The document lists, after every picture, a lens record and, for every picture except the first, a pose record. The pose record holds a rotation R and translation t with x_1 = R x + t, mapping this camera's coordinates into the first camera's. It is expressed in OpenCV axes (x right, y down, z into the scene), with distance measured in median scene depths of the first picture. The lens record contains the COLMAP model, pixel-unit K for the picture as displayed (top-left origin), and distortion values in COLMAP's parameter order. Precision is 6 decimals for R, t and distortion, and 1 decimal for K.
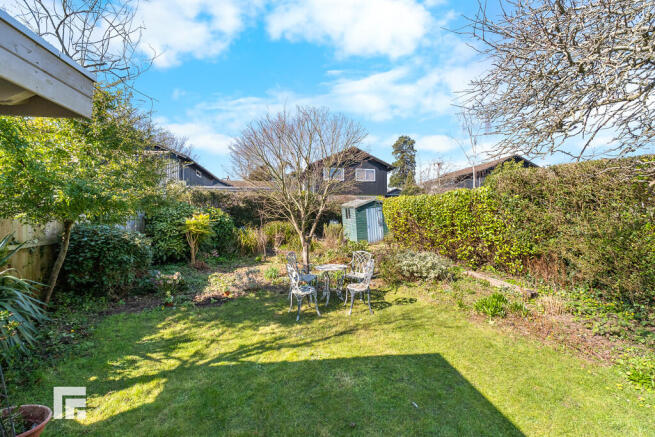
lens RADIAL K [[275.6, 0, 327.5], [0, 275.6, 218.5], [0, 0, 1]] dist [-0.000061, 0.000013]
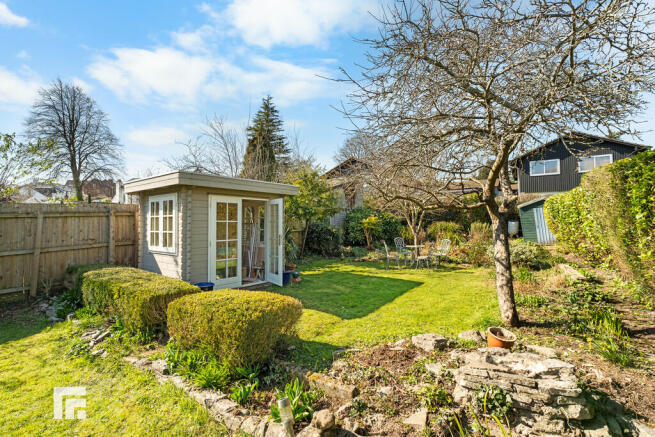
lens RADIAL K [[309.7, 0, 327.5], [0, 309.7, 218.5], [0, 0, 1]] dist [0.001435, 0.000131]
pose [[0.726047, -0.013302, -0.687517, 0.832047], [0.007185, 0.999905, -0.011758, 0.022810], [0.687608, 0.003597, 0.726073, -0.678441]]
